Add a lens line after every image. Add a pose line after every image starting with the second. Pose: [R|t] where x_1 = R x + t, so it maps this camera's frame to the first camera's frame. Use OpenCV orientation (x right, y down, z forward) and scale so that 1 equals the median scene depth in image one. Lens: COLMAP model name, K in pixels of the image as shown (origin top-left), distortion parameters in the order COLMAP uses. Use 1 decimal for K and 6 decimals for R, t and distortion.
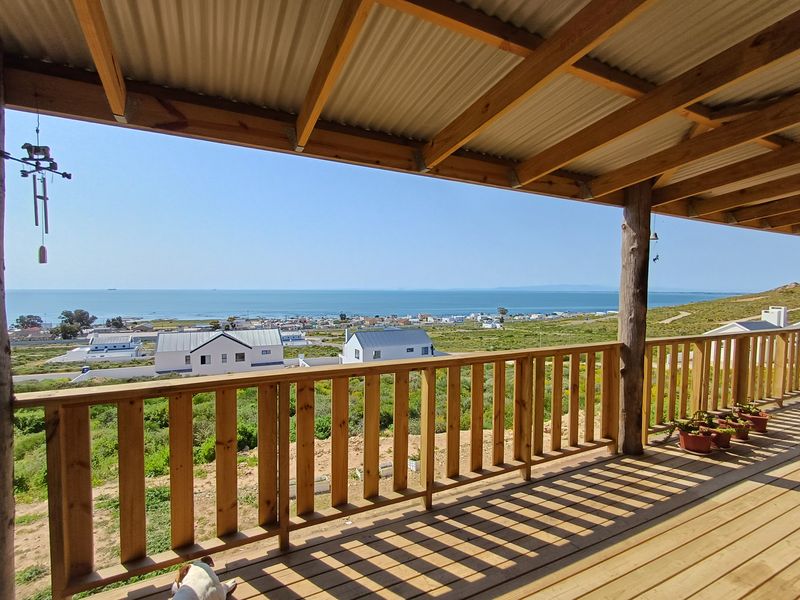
lens RADIAL K [[366.9, 0, 391.0], [0, 366.9, 307.9], [0, 0, 1]] dist [-0.001561, 0.005013]
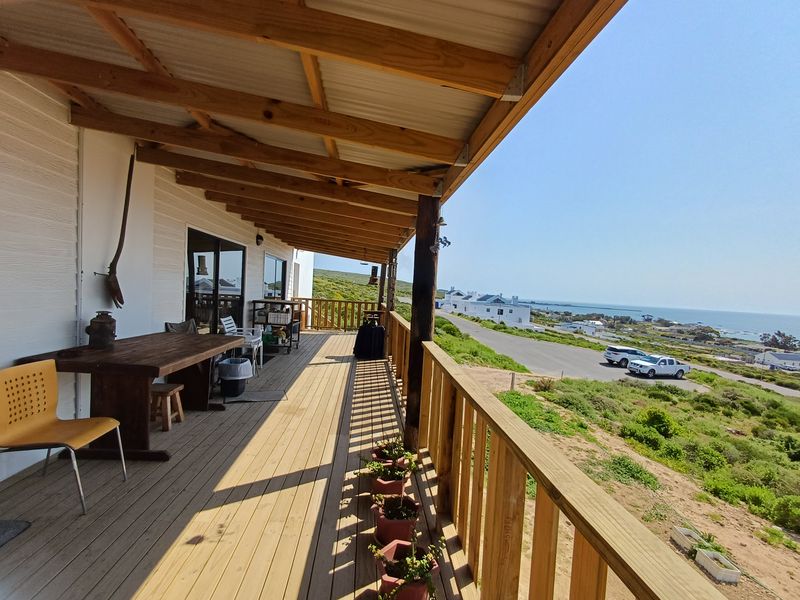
lens RADIAL K [[366.9, 0, 391.0], [0, 366.9, 307.9], [0, 0, 1]] dist [-0.001561, 0.005013]
pose [[-0.367913, 0.020449, -0.929635, 0.100865], [-0.108161, 0.992030, 0.064628, -0.002934], [0.923548, 0.124328, -0.362769, 0.080040]]
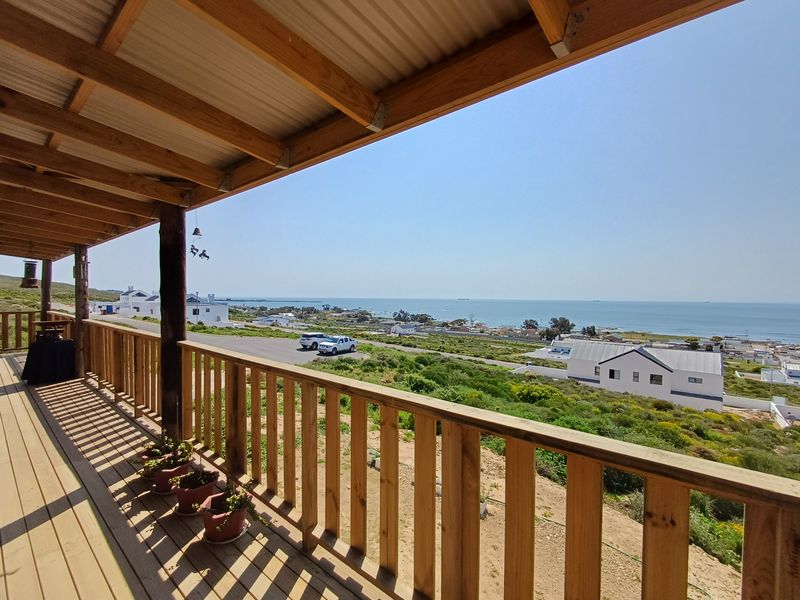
lens RADIAL K [[366.9, 0, 391.0], [0, 366.9, 307.9], [0, 0, 1]] dist [-0.001561, 0.005013]
pose [[0.398554, 0.027760, -0.916725, 0.116027], [-0.056867, 0.998367, 0.005509, -0.002434], [0.915380, 0.049936, 0.399482, 0.071912]]
